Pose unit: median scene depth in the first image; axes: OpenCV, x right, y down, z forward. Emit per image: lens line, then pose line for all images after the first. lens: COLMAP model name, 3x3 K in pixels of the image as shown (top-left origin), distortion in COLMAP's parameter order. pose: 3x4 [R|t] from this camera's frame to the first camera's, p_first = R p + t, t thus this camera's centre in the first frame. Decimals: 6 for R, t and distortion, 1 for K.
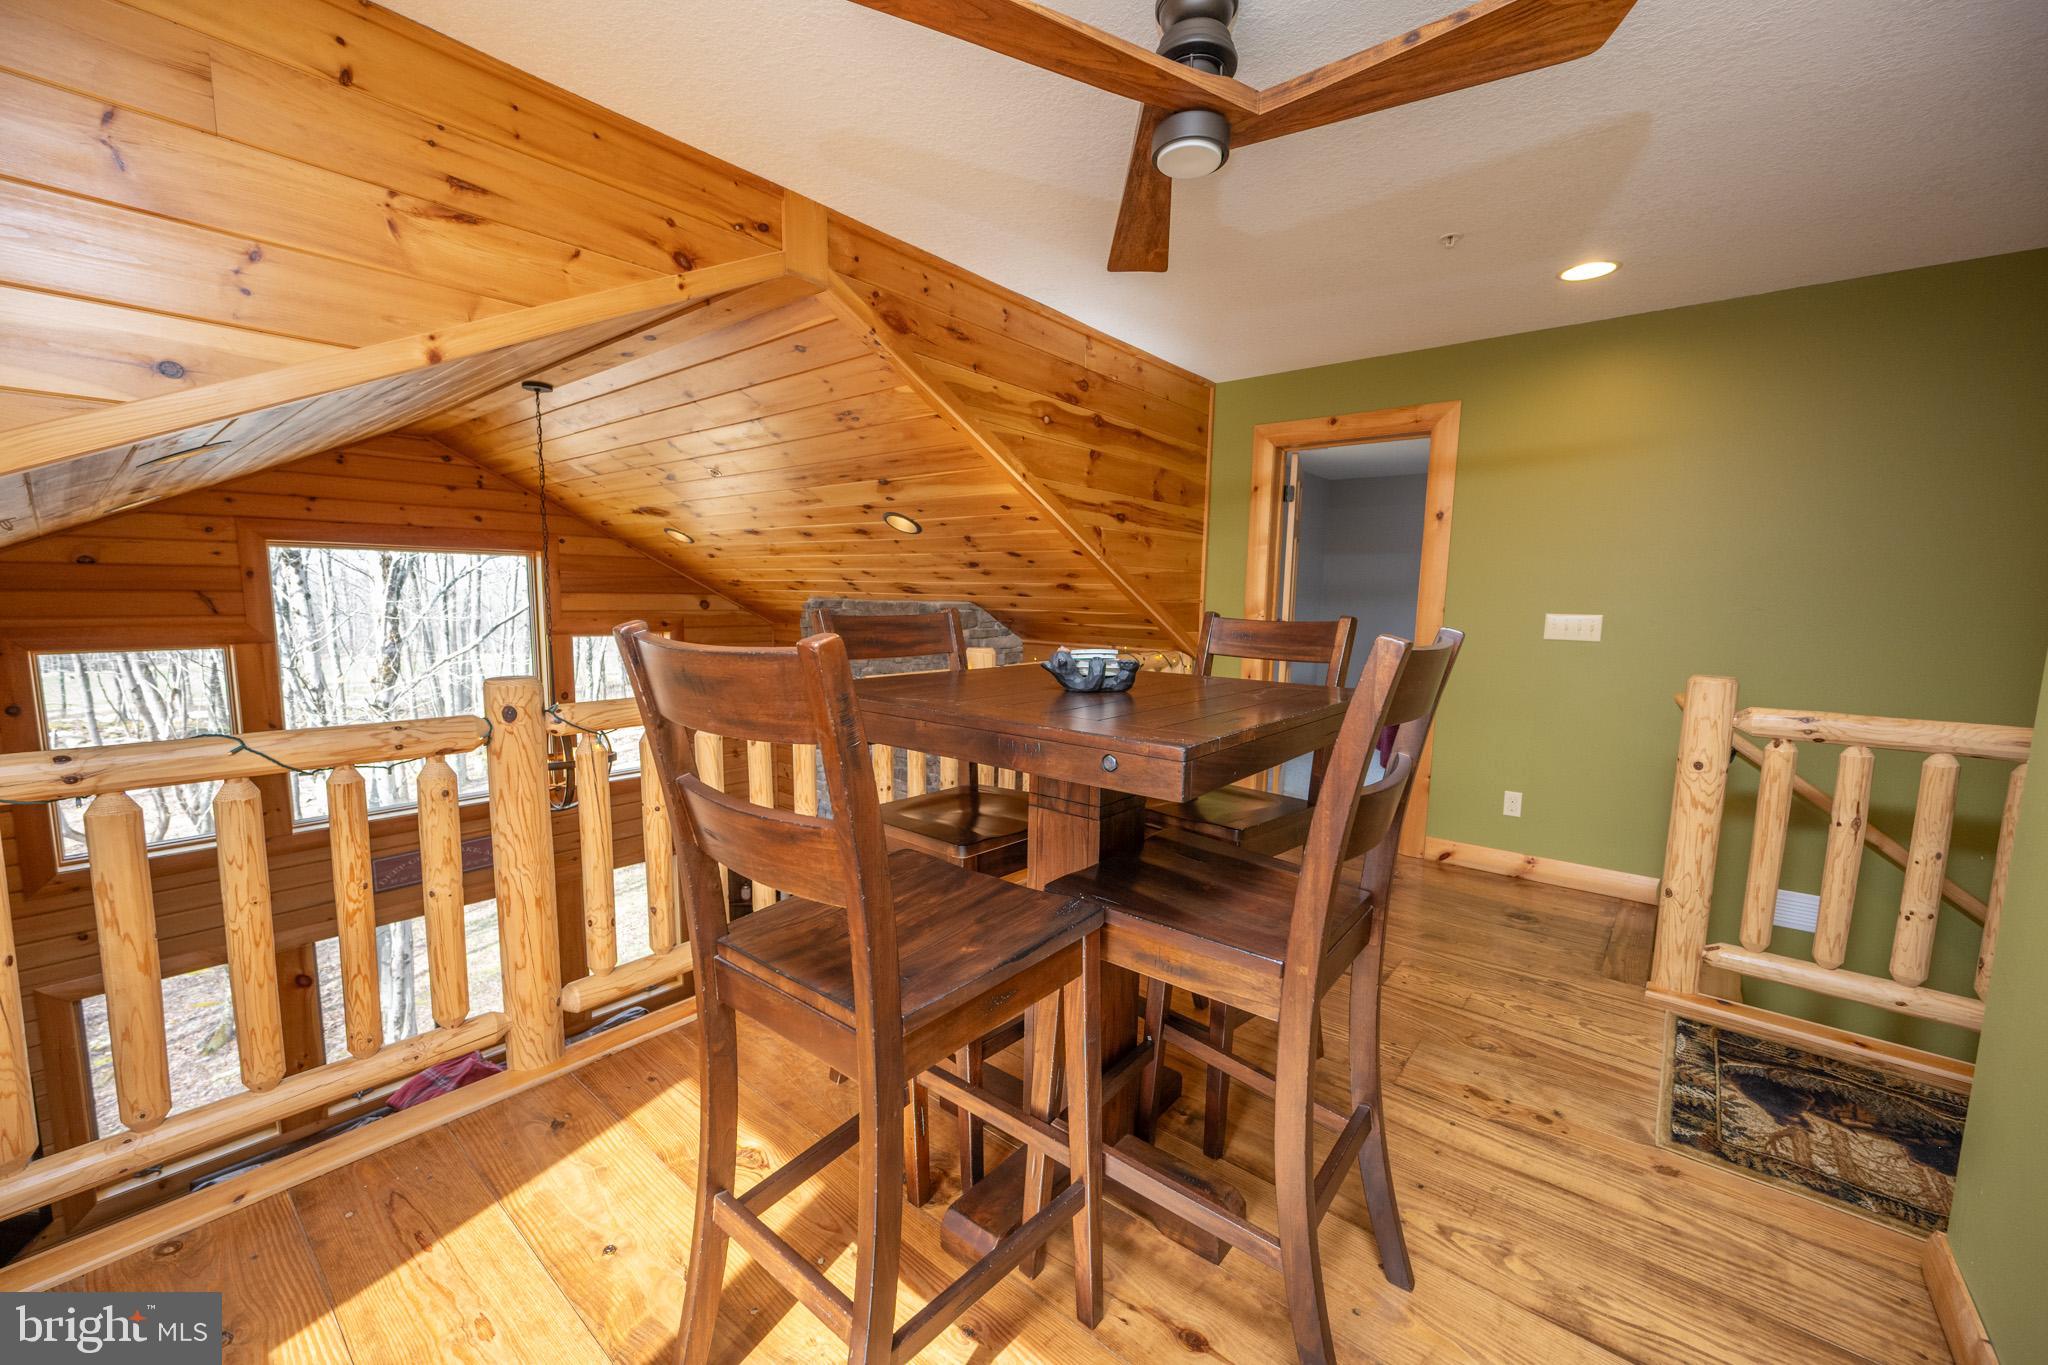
lens RADIAL K [[816.1, 0, 1029.1], [0, 816.1, 690.3], [0, 0, 1]] dist [-0.000663, 0.000497]
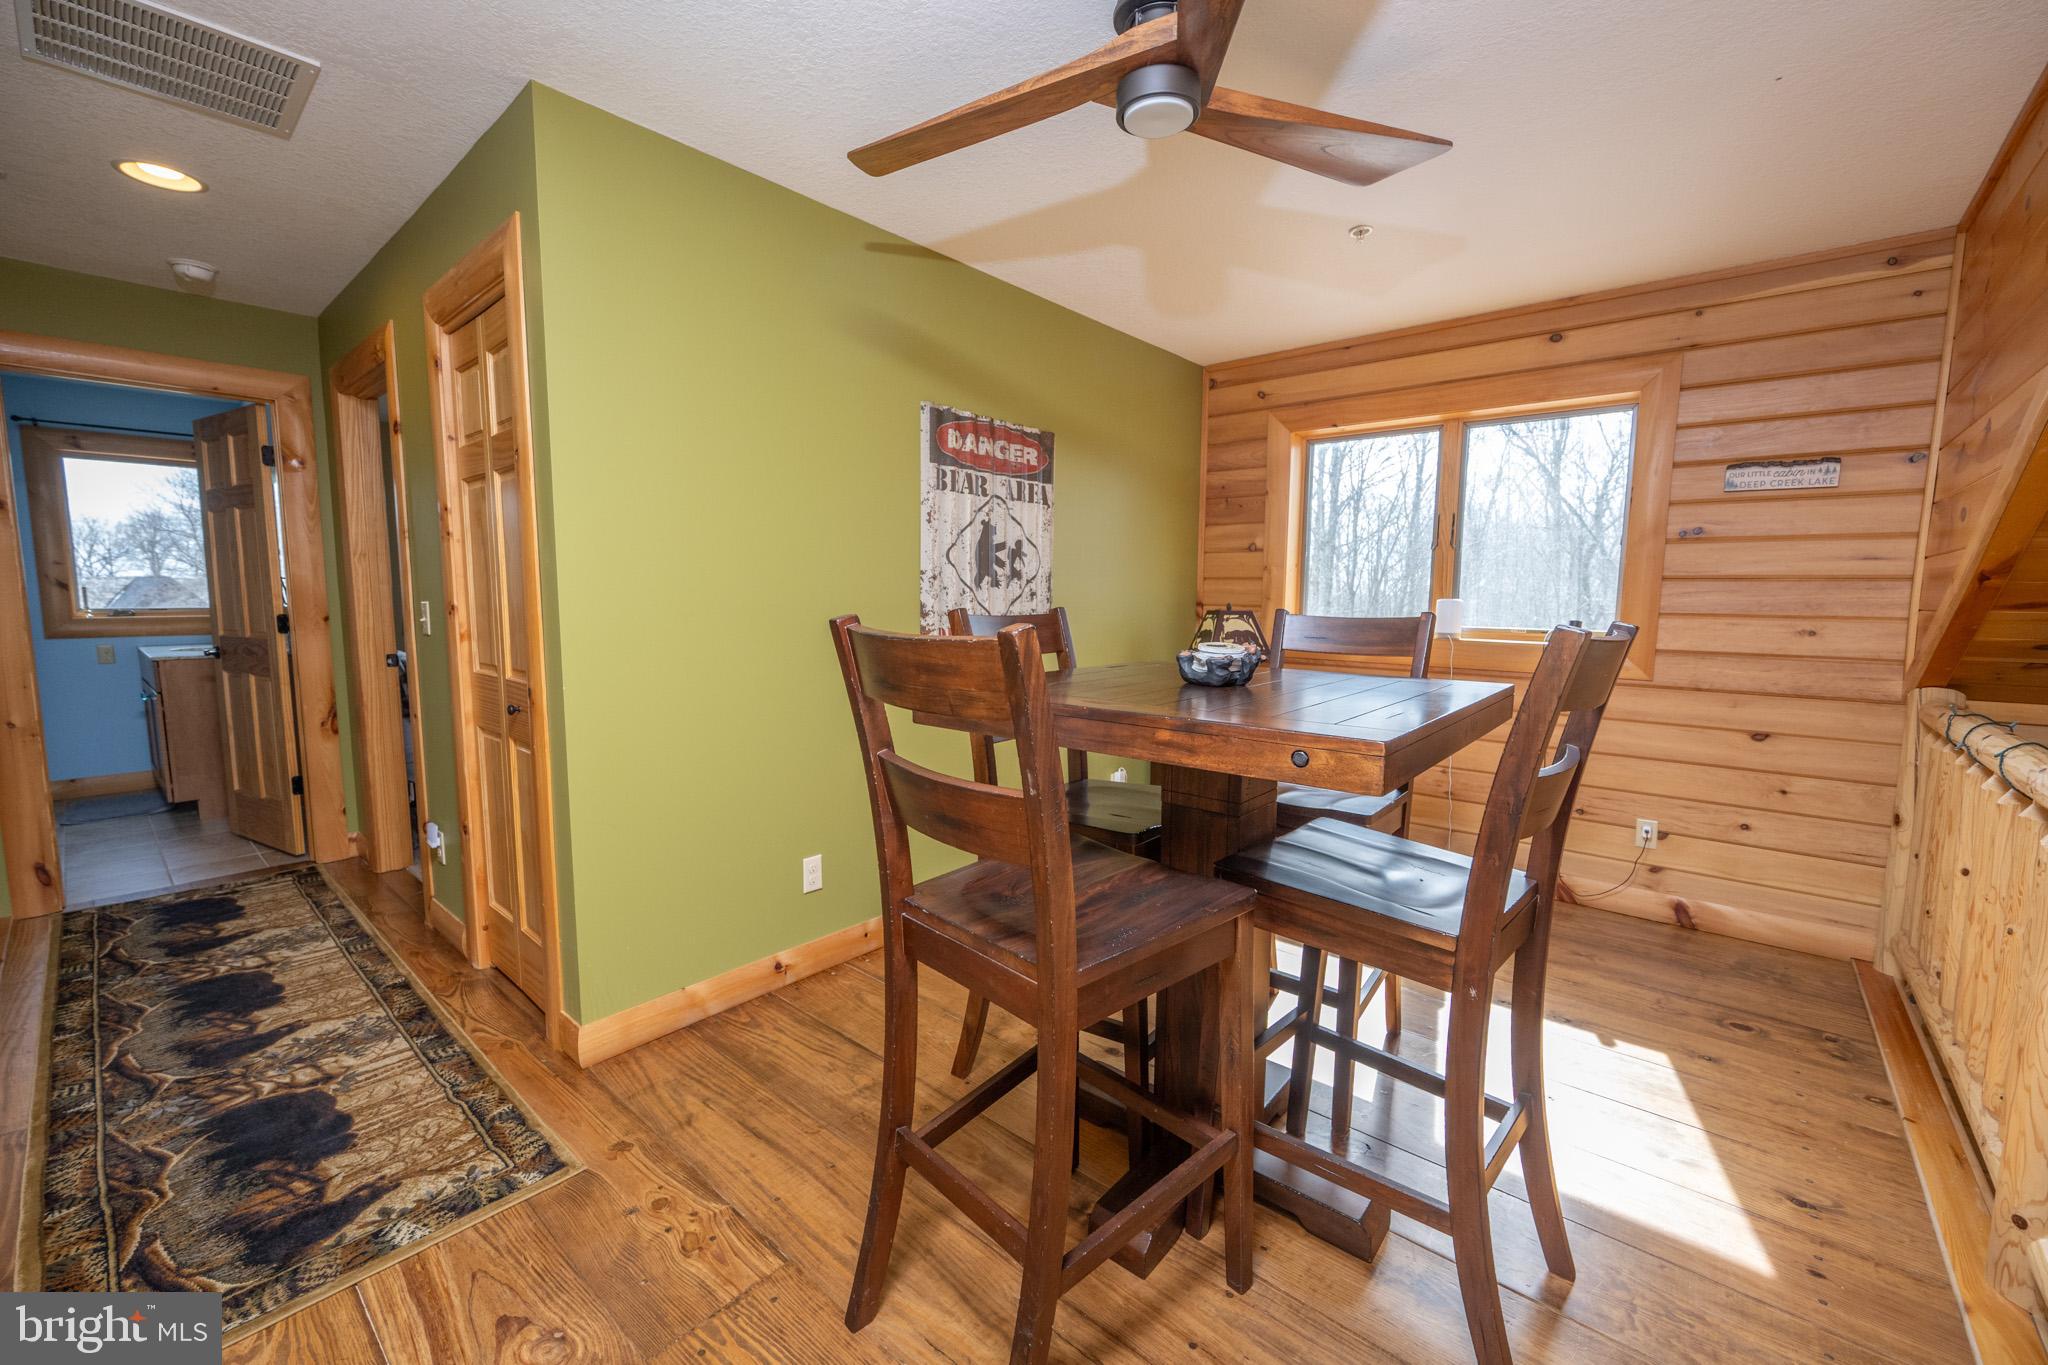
lens RADIAL K [[816.1, 0, 1060.0], [0, 816.1, 680.0], [0, 0, 1]] dist [-0.000663, 0.000497]
pose [[-0.999425, -0.031261, 0.013120, 0.125738], [-0.027468, 0.973476, 0.227133, -0.110547], [-0.019872, 0.226642, -0.973775, 0.956366]]
